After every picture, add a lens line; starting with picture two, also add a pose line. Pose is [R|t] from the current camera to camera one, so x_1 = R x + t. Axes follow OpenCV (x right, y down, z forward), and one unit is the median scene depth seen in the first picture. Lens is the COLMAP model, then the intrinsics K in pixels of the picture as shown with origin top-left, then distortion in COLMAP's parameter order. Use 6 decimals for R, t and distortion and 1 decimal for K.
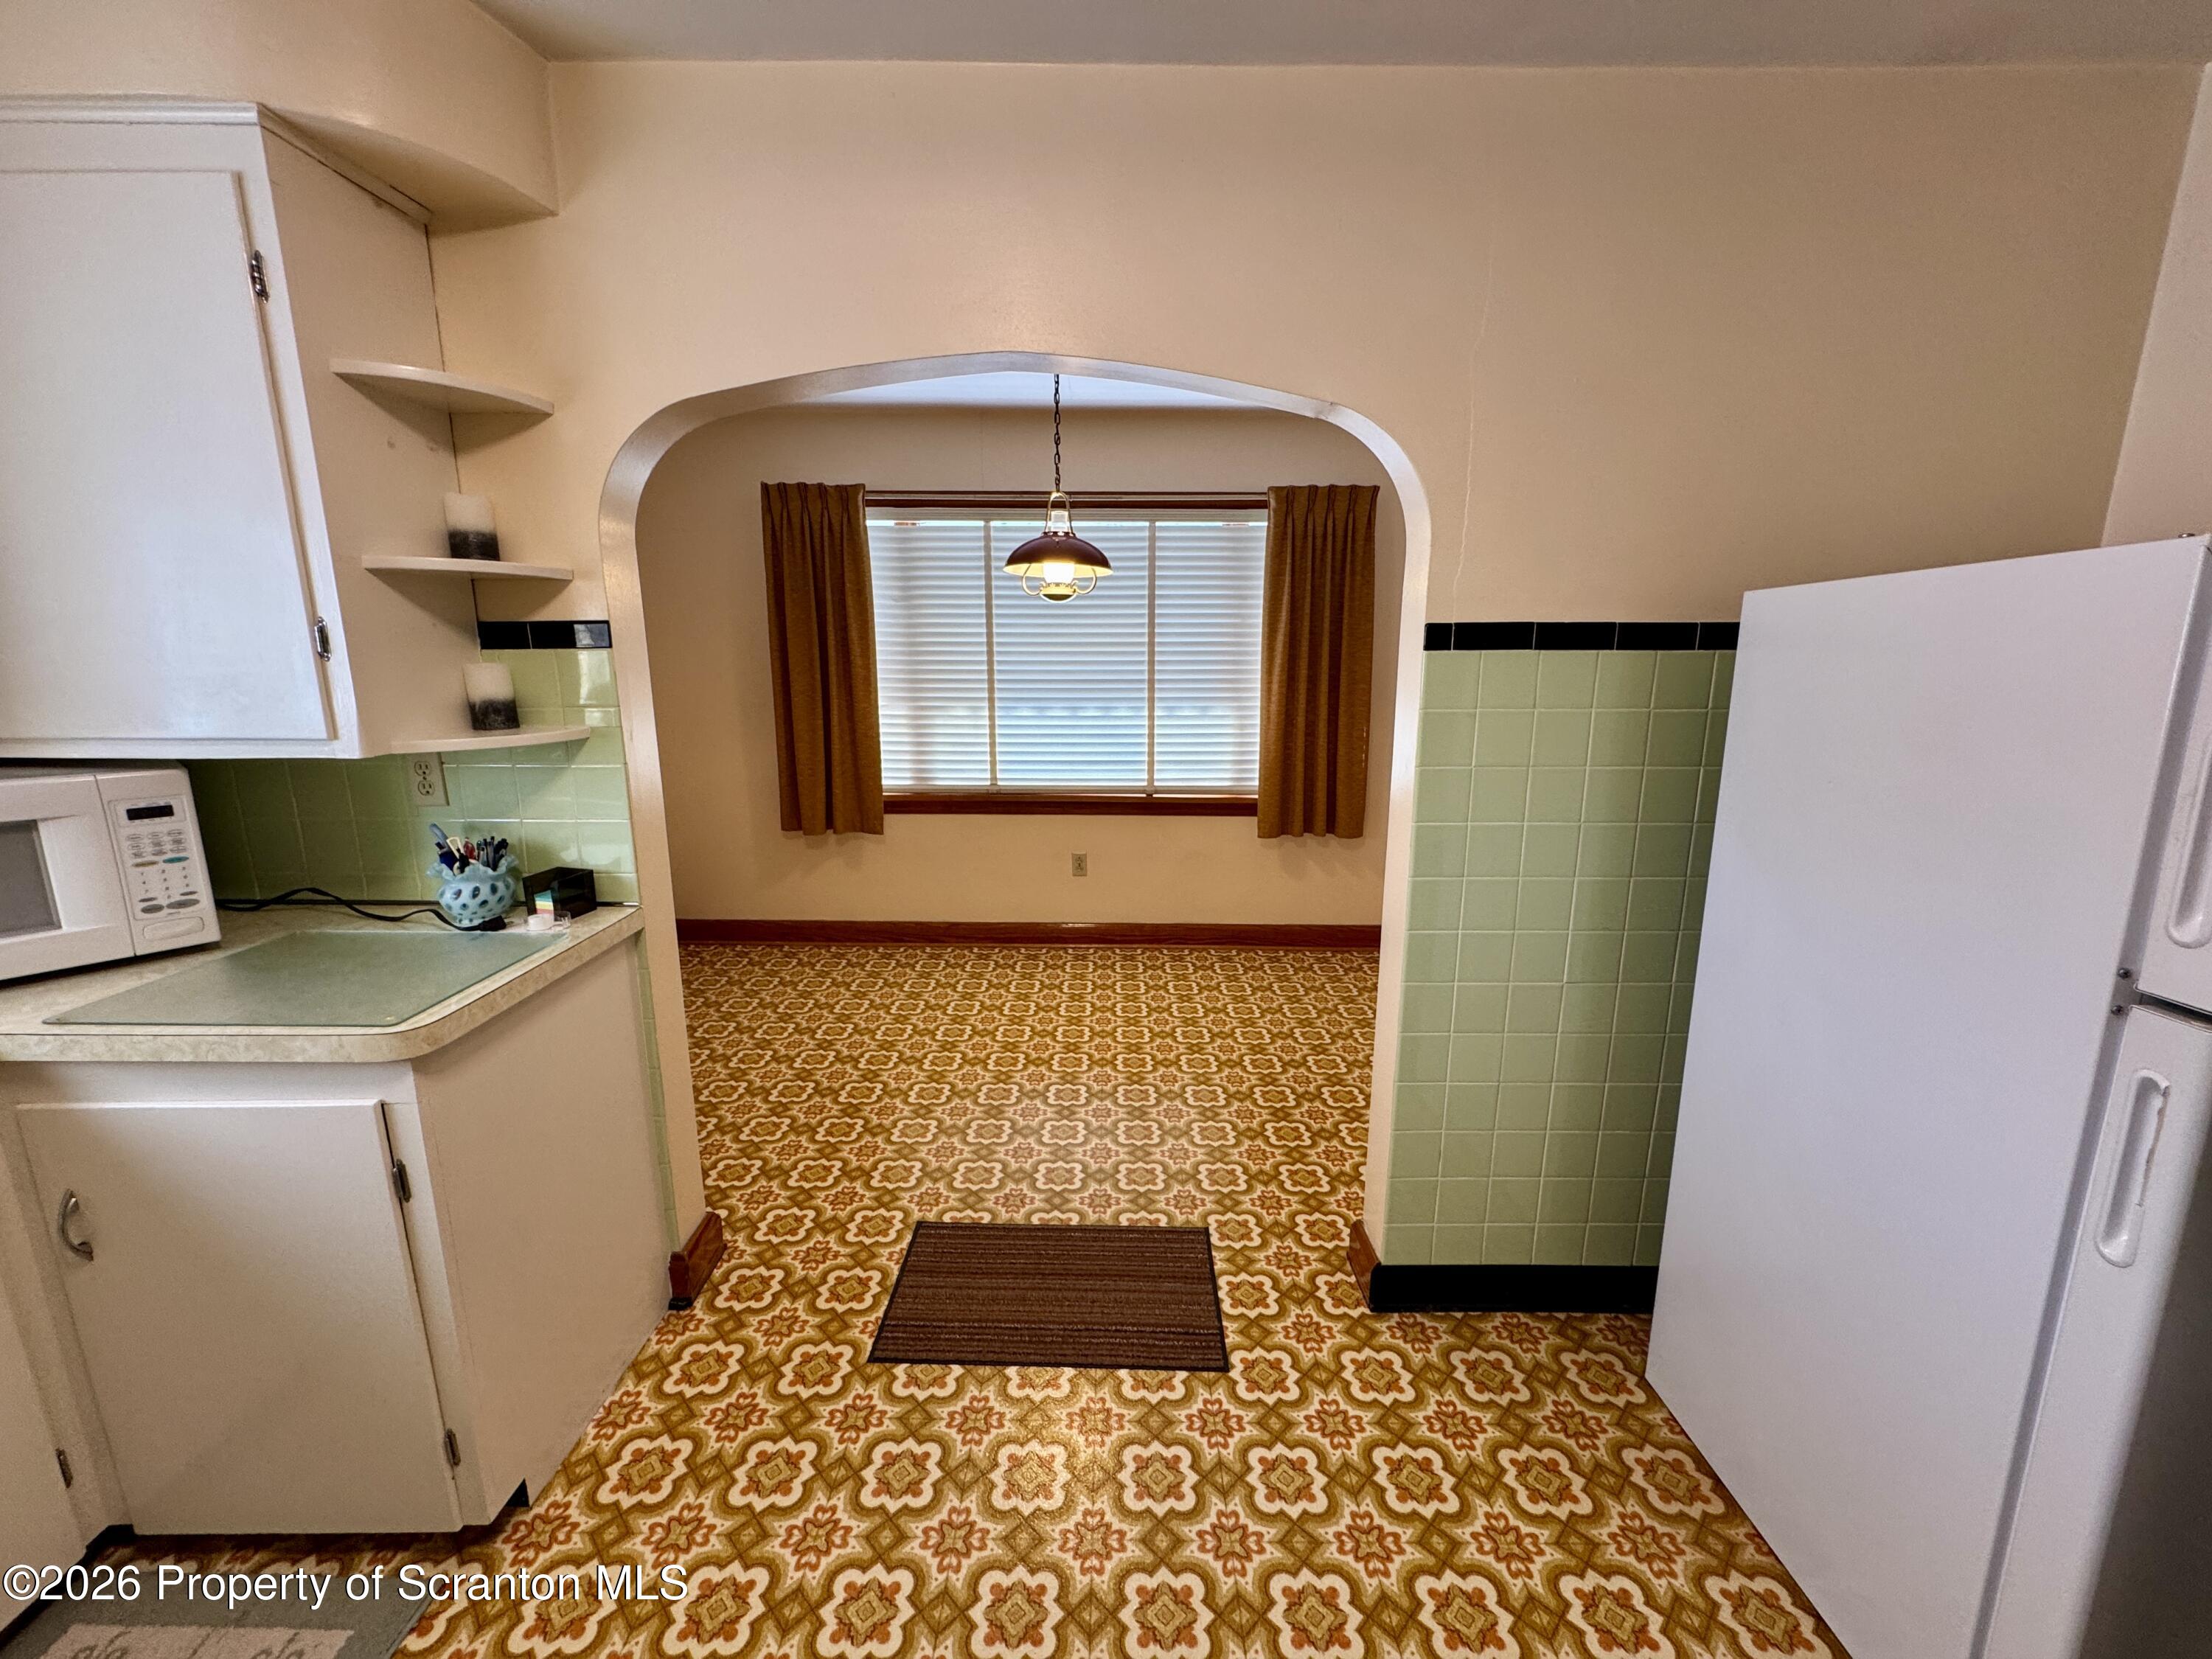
lens RADIAL K [[881.4, 0, 1093.4], [0, 881.4, 828.0], [0, 0, 1]] dist [0.000401, -0.000560]
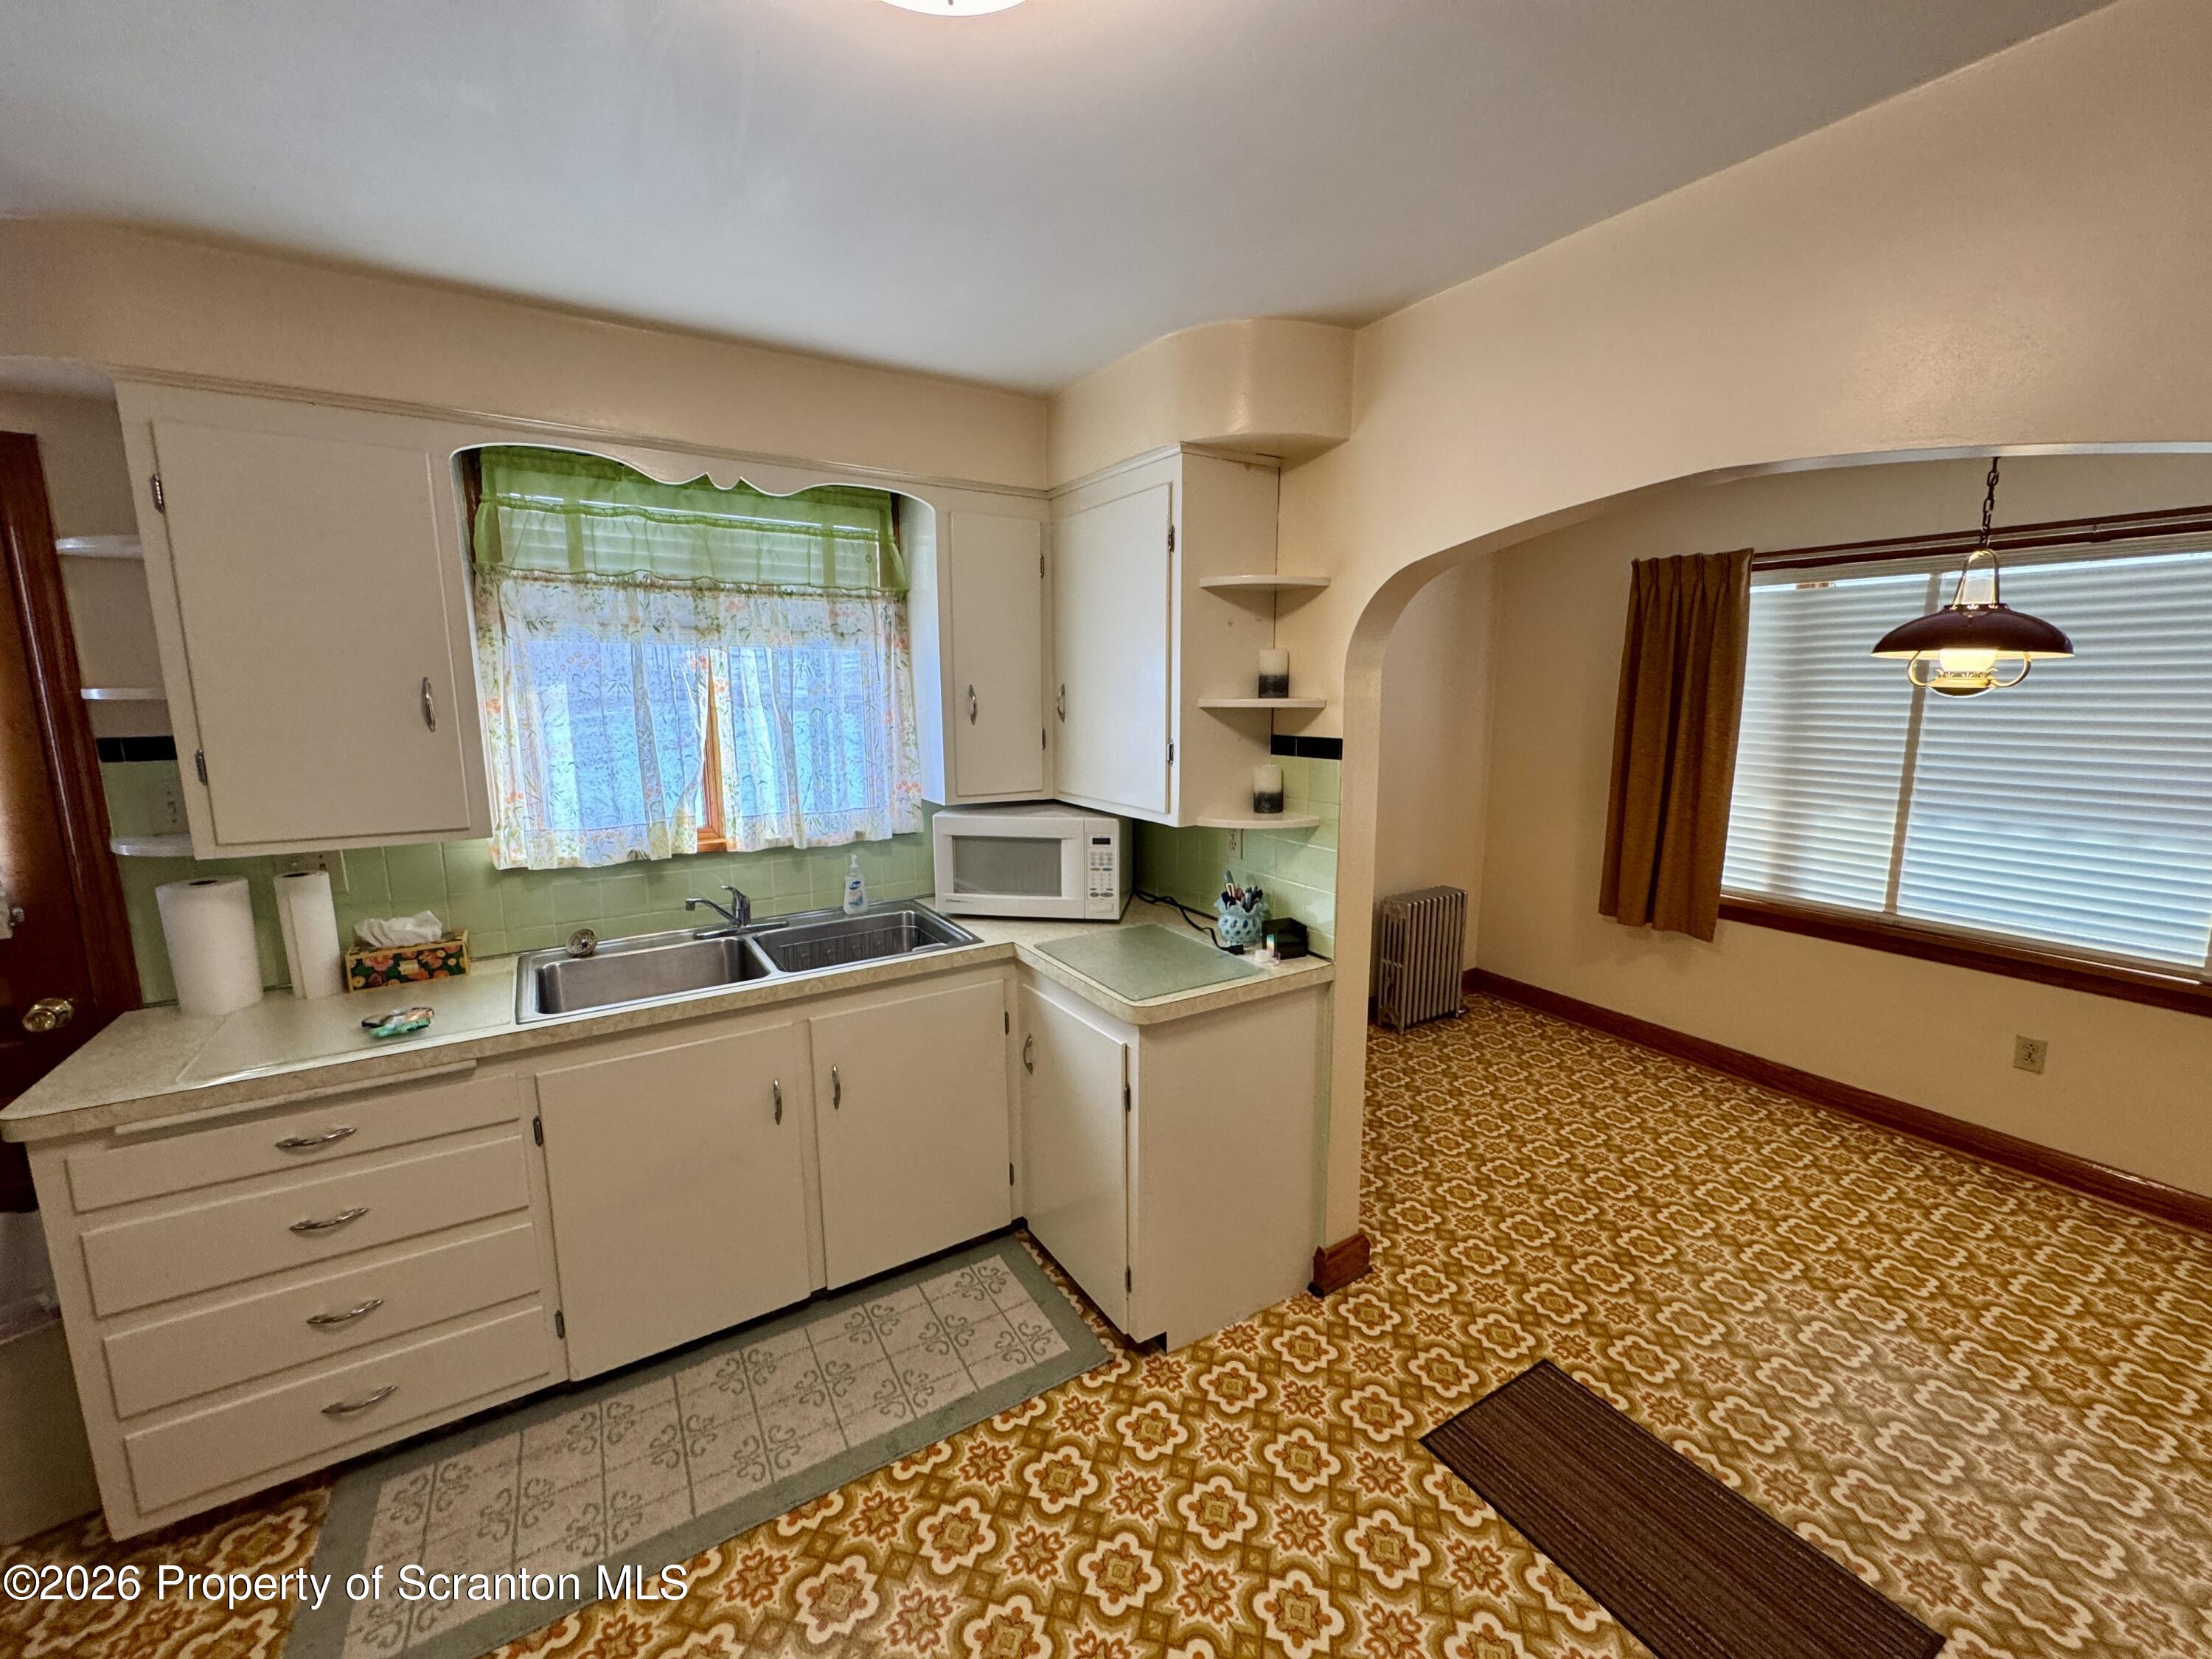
lens RADIAL K [[881.4, 0, 1109.9], [0, 881.4, 826.5], [0, 0, 1]] dist [0.000401, -0.000560]
pose [[0.536580, 0.134947, -0.832990, 0.165535], [-0.164998, 0.984855, 0.053264, -0.058221], [0.827562, 0.108861, 0.550719, 0.015230]]
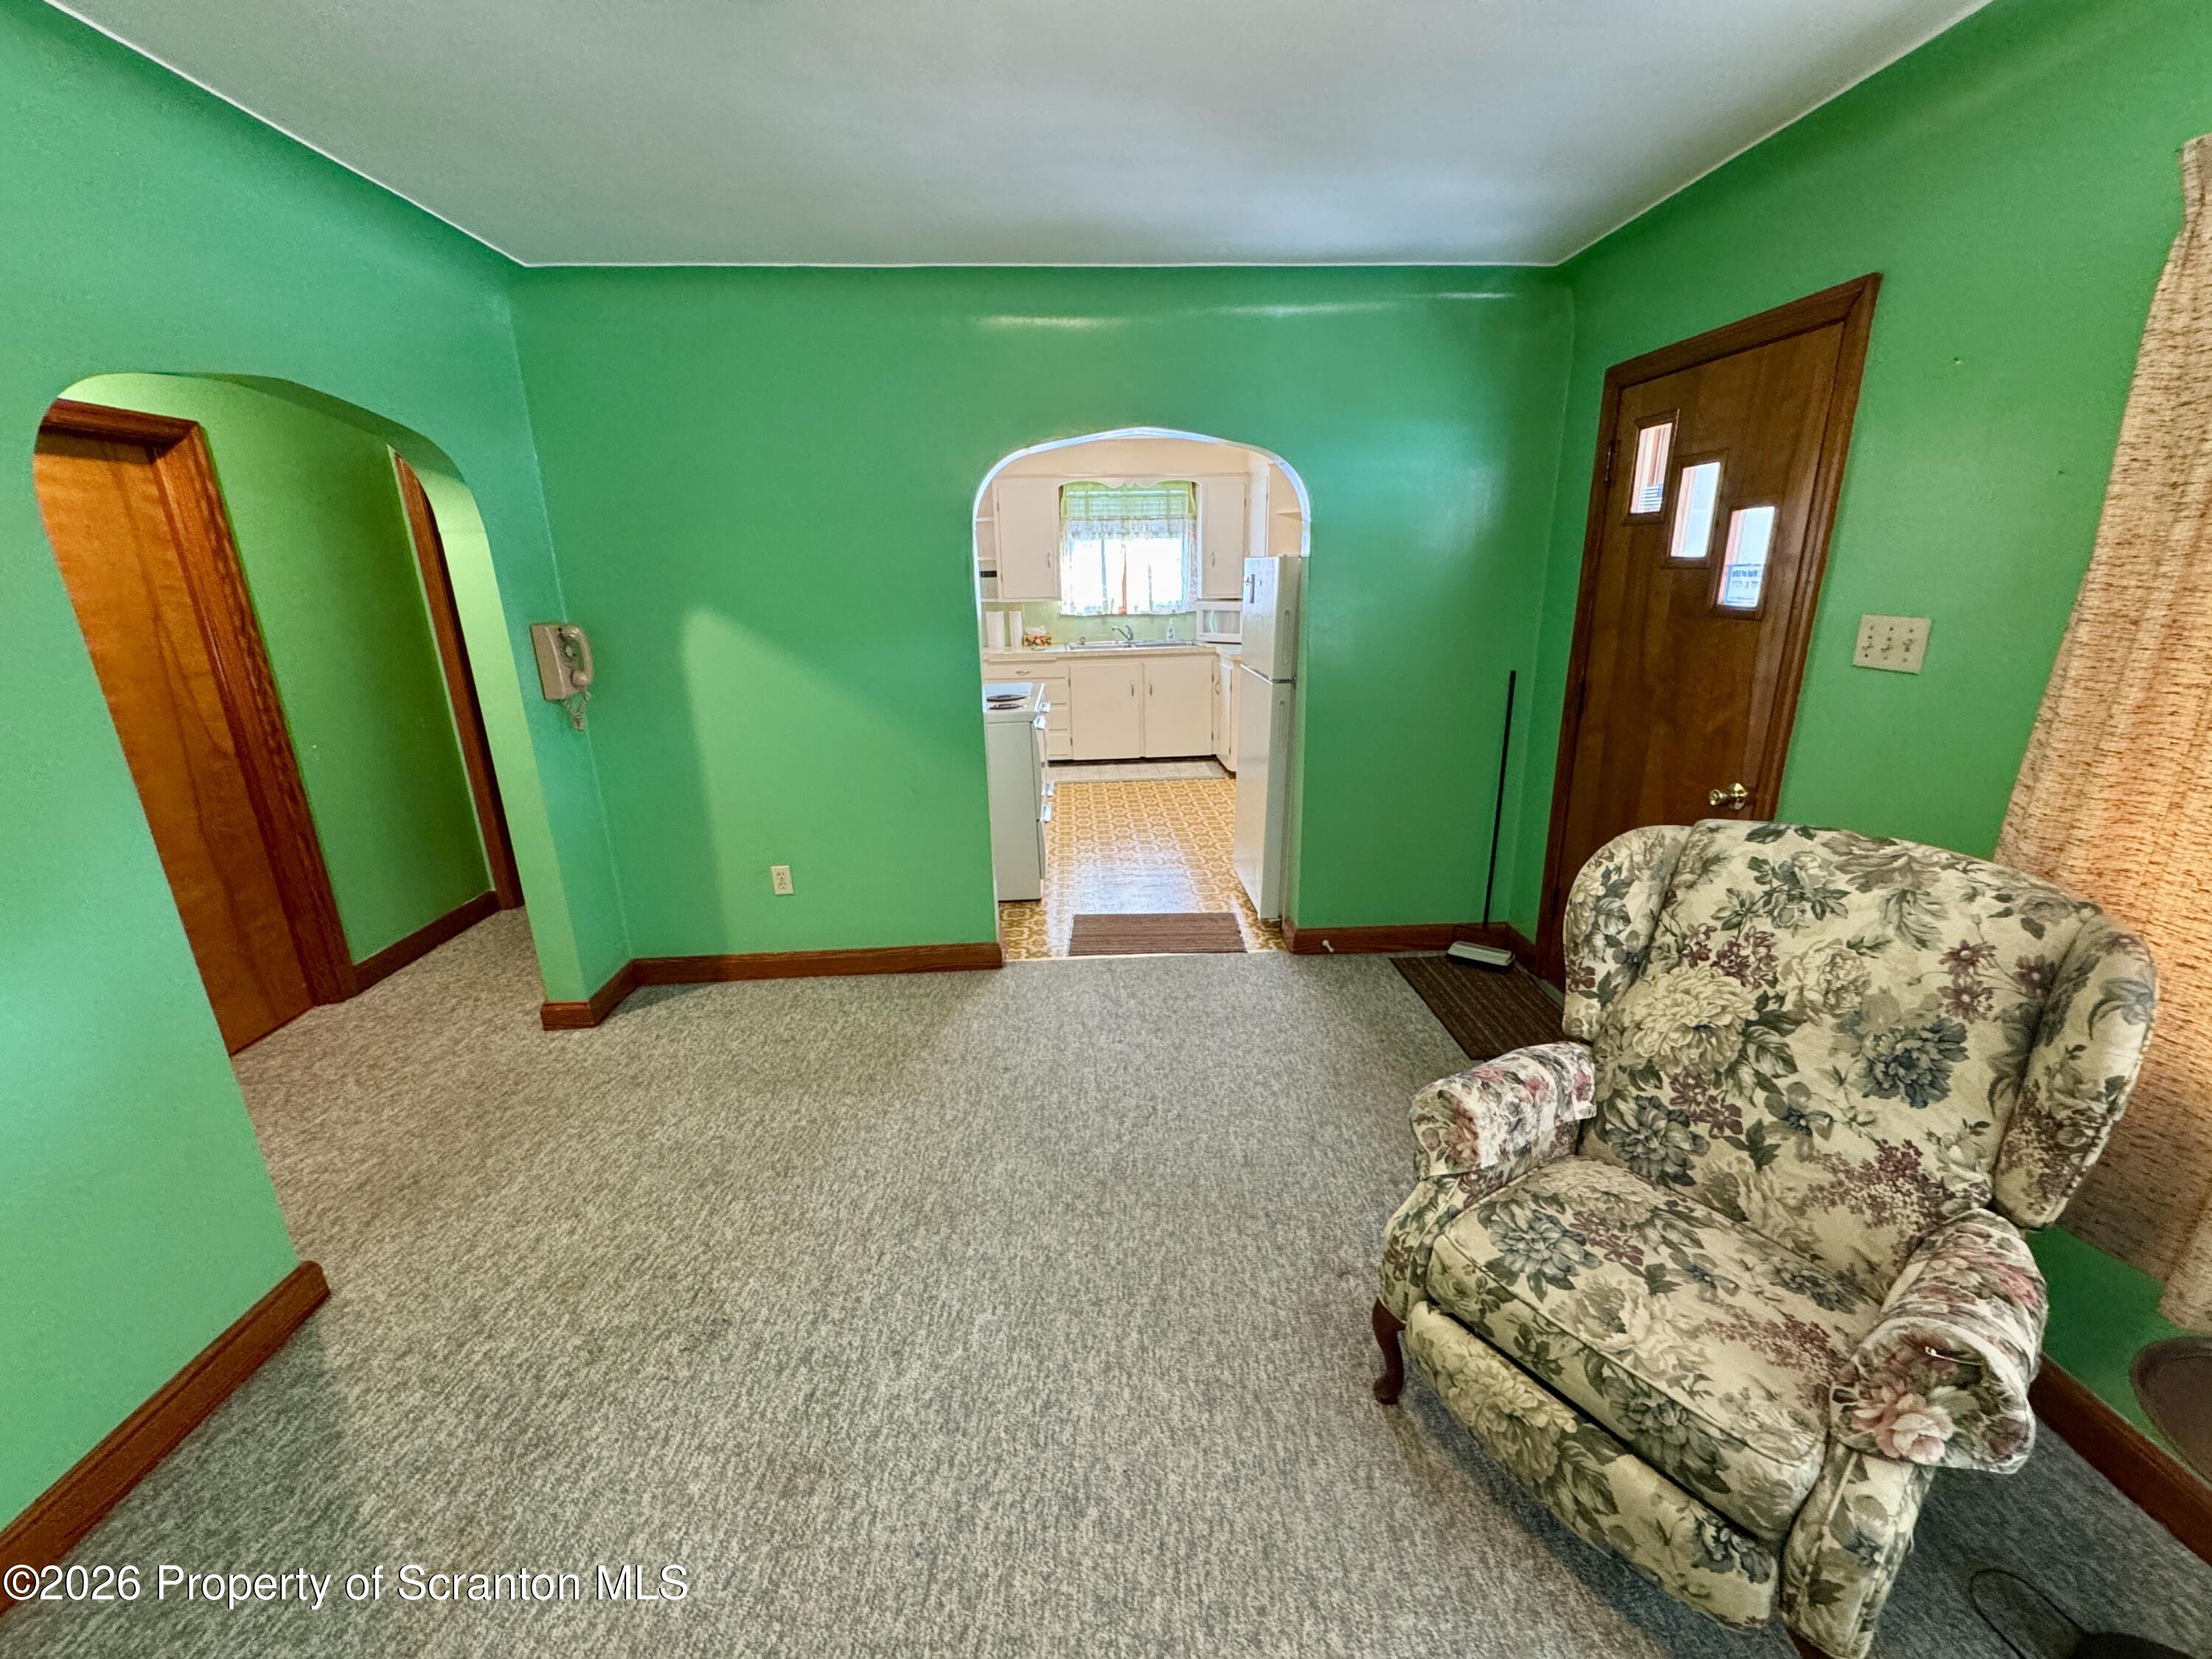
lens RADIAL K [[881.4, 0, 1122.6], [0, 881.4, 831.1], [0, 0, 1]] dist [0.000401, -0.000560]
pose [[0.062503, 0.283196, -0.957023, 1.494657], [-0.177552, 0.946757, 0.268562, -0.019589], [0.982125, 0.153135, 0.109457, -0.002858]]
